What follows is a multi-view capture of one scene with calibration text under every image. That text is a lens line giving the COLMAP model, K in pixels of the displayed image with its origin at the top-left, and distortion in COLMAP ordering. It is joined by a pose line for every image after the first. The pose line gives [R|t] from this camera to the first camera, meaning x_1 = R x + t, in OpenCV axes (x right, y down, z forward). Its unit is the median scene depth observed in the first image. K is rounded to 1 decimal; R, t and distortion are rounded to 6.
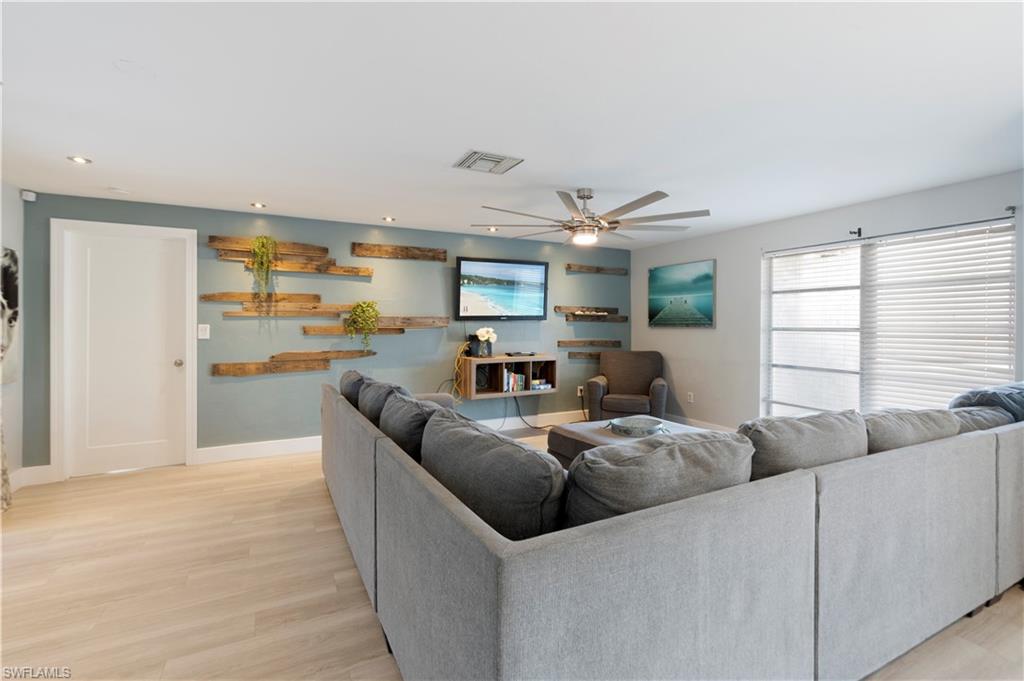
lens RADIAL K [[464.1, 0, 520.5], [0, 464.1, 327.5], [0, 0, 1]] dist [-0.010502, 0.005112]
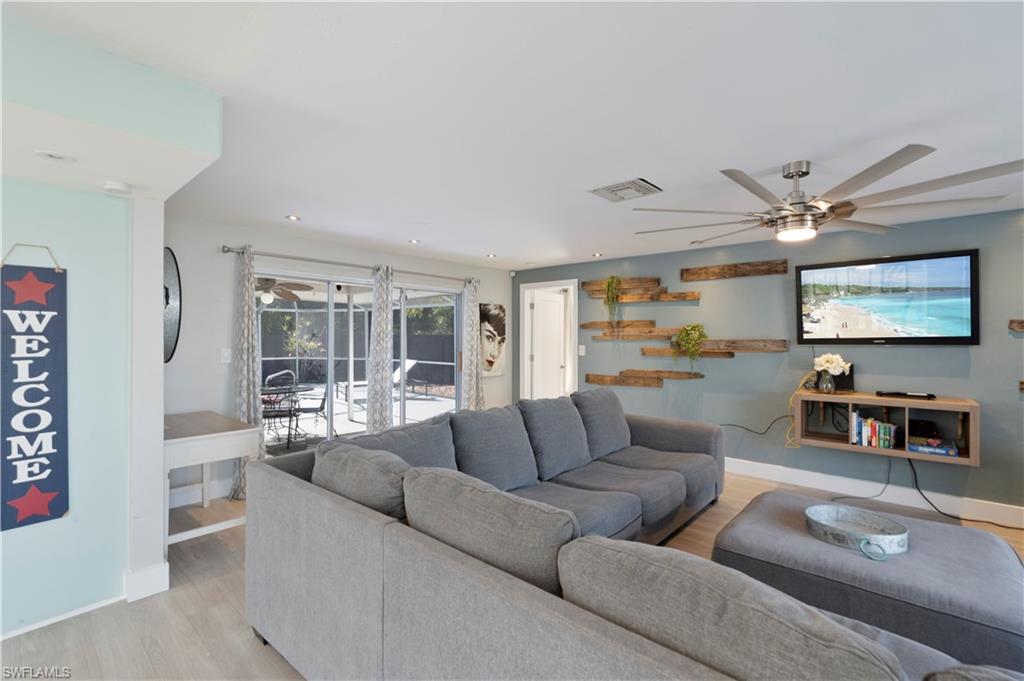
lens RADIAL K [[464.1, 0, 510.1], [0, 464.1, 336.8], [0, 0, 1]] dist [-0.010502, 0.005112]
pose [[0.351519, -0.000532, -0.936181, 0.473963], [-0.008576, 0.999956, -0.003788, -0.021709], [0.936141, 0.009360, 0.351499, 0.256877]]
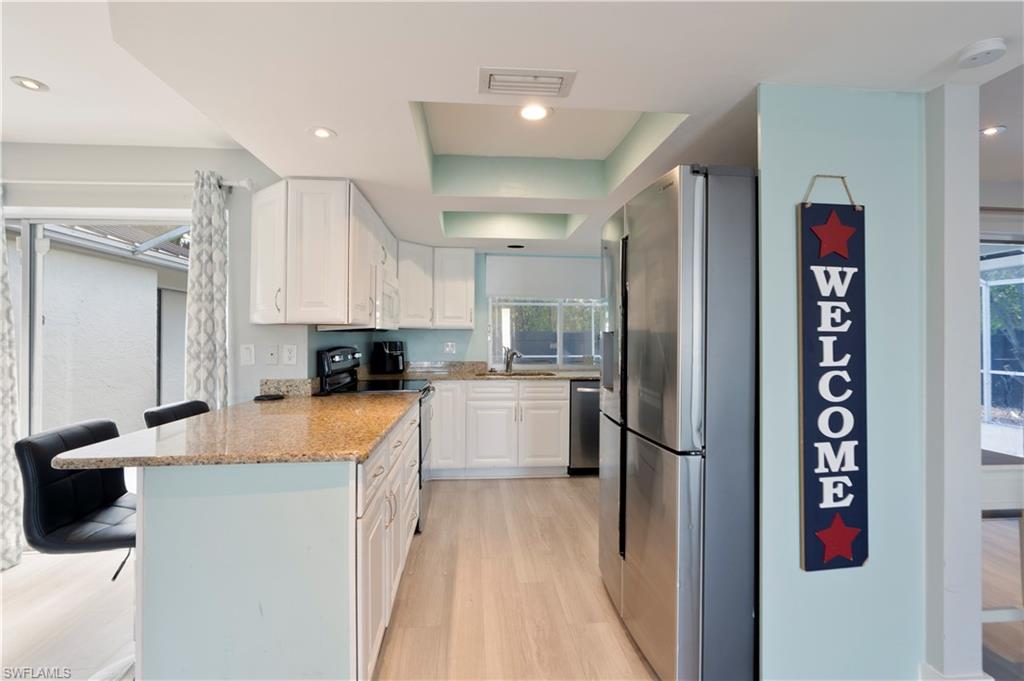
lens RADIAL K [[464.1, 0, 509.9], [0, 464.1, 337.4], [0, 0, 1]] dist [-0.010502, 0.005112]
pose [[-0.395500, -0.006247, -0.918445, 0.280687], [-0.010078, 0.999946, -0.002462, 0.005543], [0.918410, 0.008283, -0.395542, -0.080957]]
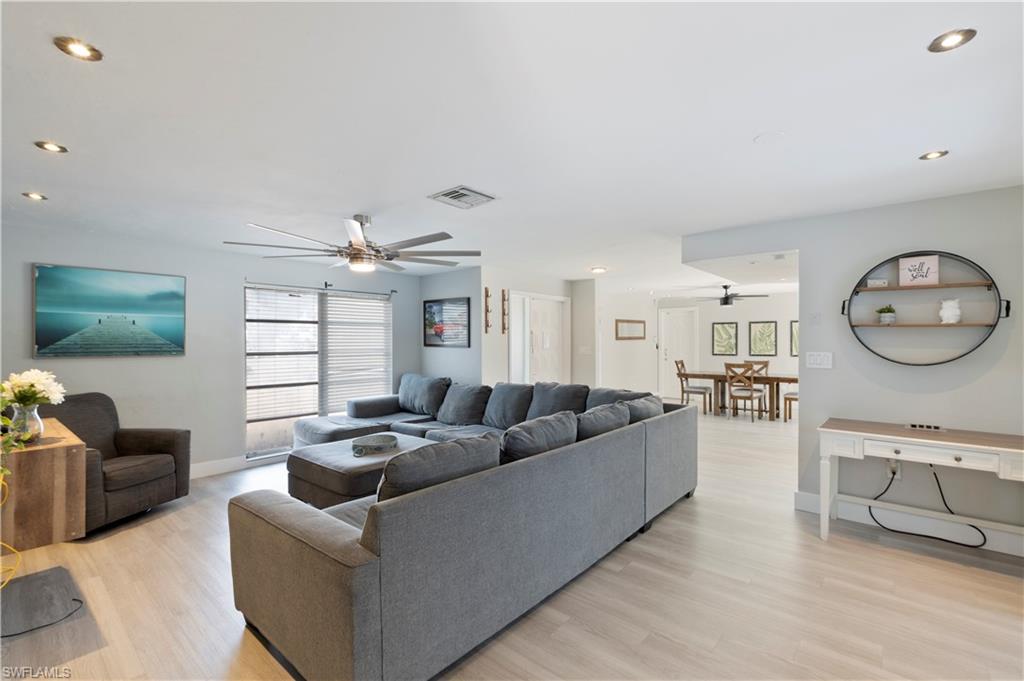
lens RADIAL K [[464.1, 0, 514.3], [0, 464.1, 340.0], [0, 0, 1]] dist [-0.010502, 0.005112]
pose [[-0.368445, 0.000416, 0.929649, -0.656375], [0.008831, 0.999956, 0.003052, -0.026691], [-0.929607, 0.009334, -0.368433, 0.785771]]
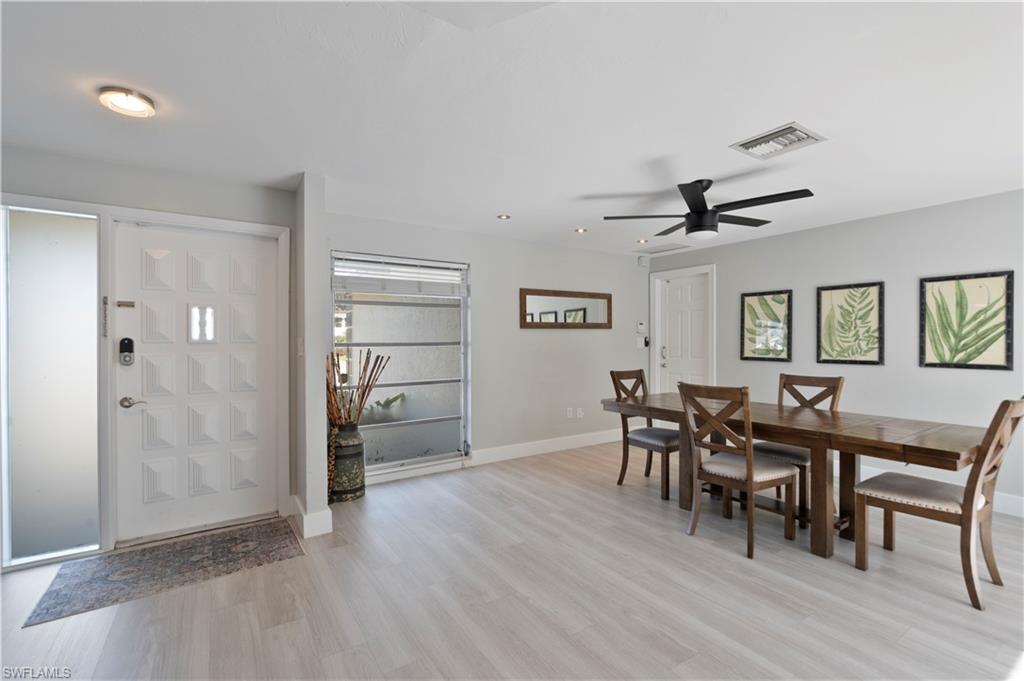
lens RADIAL K [[464.1, 0, 517.3], [0, 464.1, 340.8], [0, 0, 1]] dist [-0.010502, 0.005112]
pose [[-0.103668, -0.006607, 0.994590, -0.025133], [0.007066, 0.999948, 0.007379, 0.002205], [-0.994587, 0.007793, -0.103616, -0.191434]]
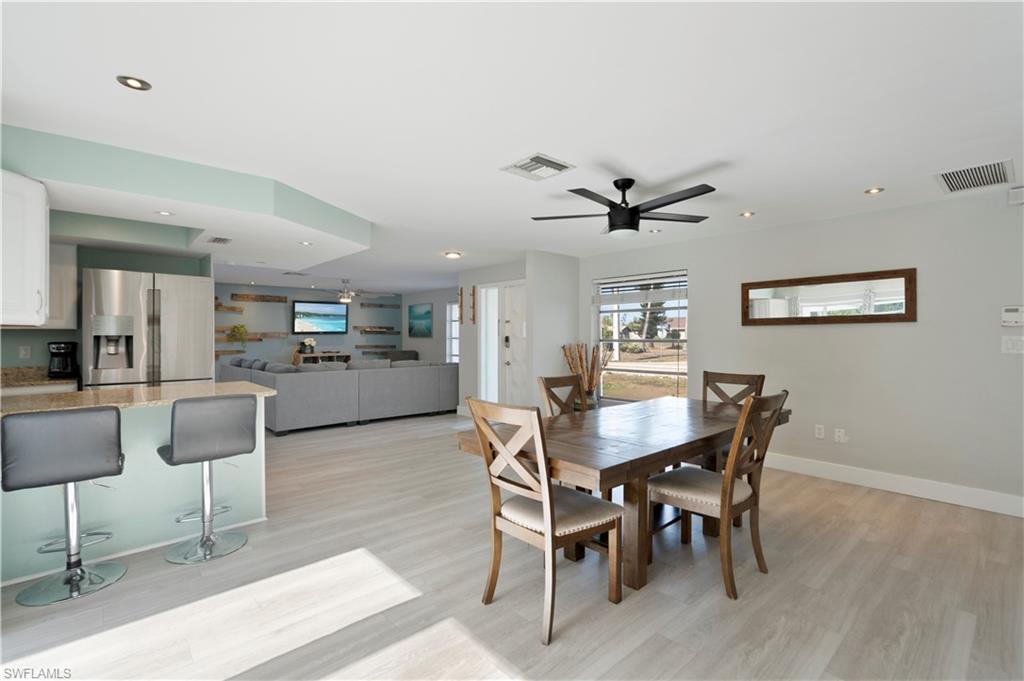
lens RADIAL K [[464.1, 0, 512.8], [0, 464.1, 344.9], [0, 0, 1]] dist [-0.010502, 0.005112]
pose [[0.968775, -0.008501, 0.247795, 0.273555], [0.005174, 0.999888, 0.014075, 0.006213], [-0.247887, -0.012353, 0.968710, -1.091174]]
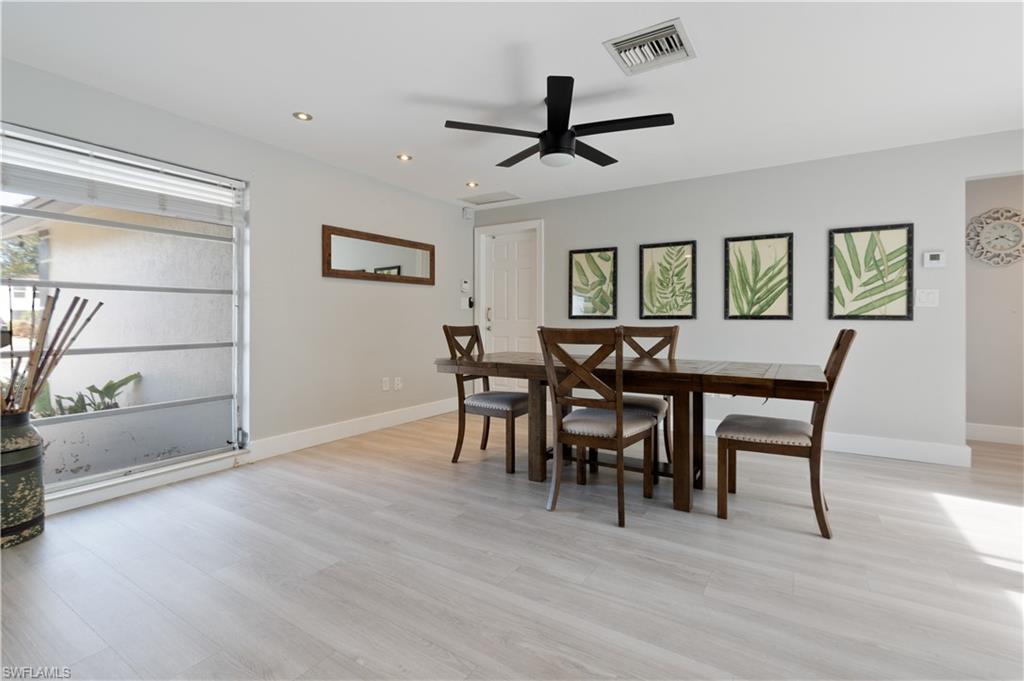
lens RADIAL K [[464.1, 0, 520.3], [0, 464.1, 320.0], [0, 0, 1]] dist [-0.010502, 0.005112]
pose [[-0.510716, -0.004580, 0.859737, 0.133208], [0.001390, 0.999980, 0.006153, 0.050410], [-0.859749, 0.004338, -0.510699, -0.190017]]
